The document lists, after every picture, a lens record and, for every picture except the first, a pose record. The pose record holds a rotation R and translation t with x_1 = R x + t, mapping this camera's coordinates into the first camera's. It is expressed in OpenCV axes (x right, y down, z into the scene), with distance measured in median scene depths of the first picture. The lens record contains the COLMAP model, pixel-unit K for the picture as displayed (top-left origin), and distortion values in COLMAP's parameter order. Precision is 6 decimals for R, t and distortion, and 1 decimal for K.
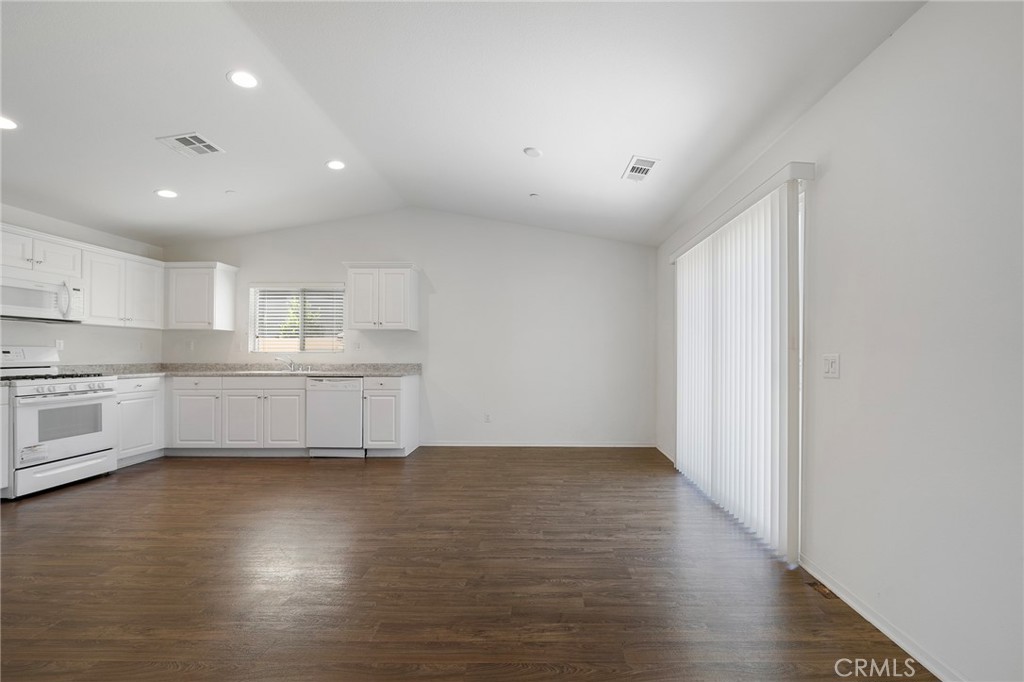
lens RADIAL K [[415.3, 0, 538.3], [0, 415.3, 358.5], [0, 0, 1]] dist [0.000805, -0.000363]
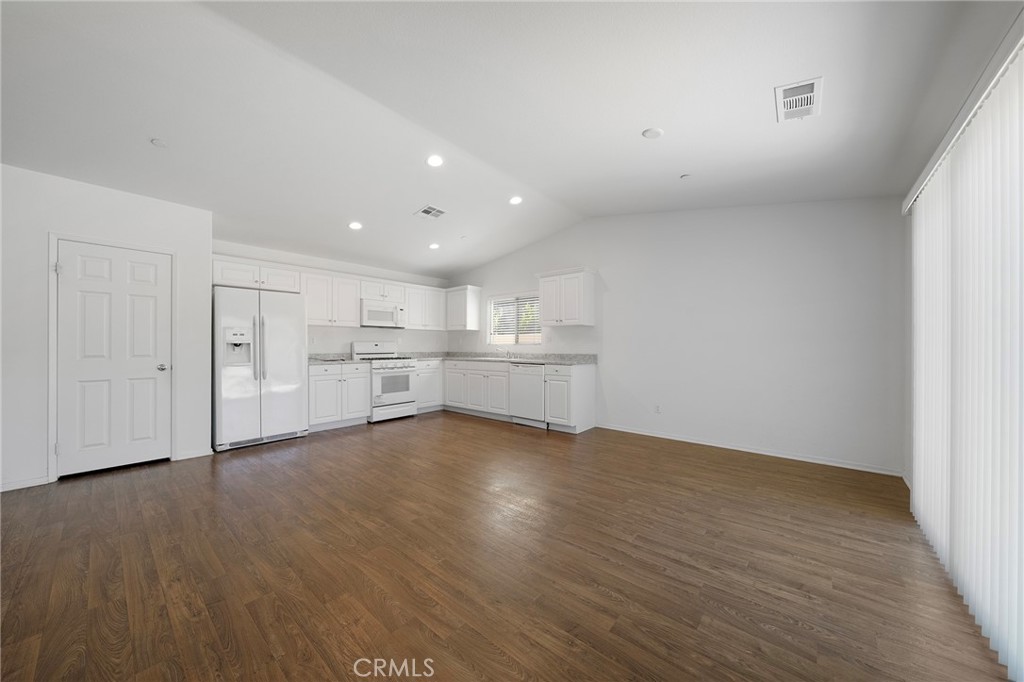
lens RADIAL K [[354.6, 0, 511.6], [0, 354.6, 350.8], [0, 0, 1]] dist [-0.001748, -0.000119]
pose [[0.763084, 0.009009, -0.646236, 0.214807], [-0.006547, 0.999959, 0.006209, -0.003031], [0.646266, -0.000507, 0.763112, 0.140941]]
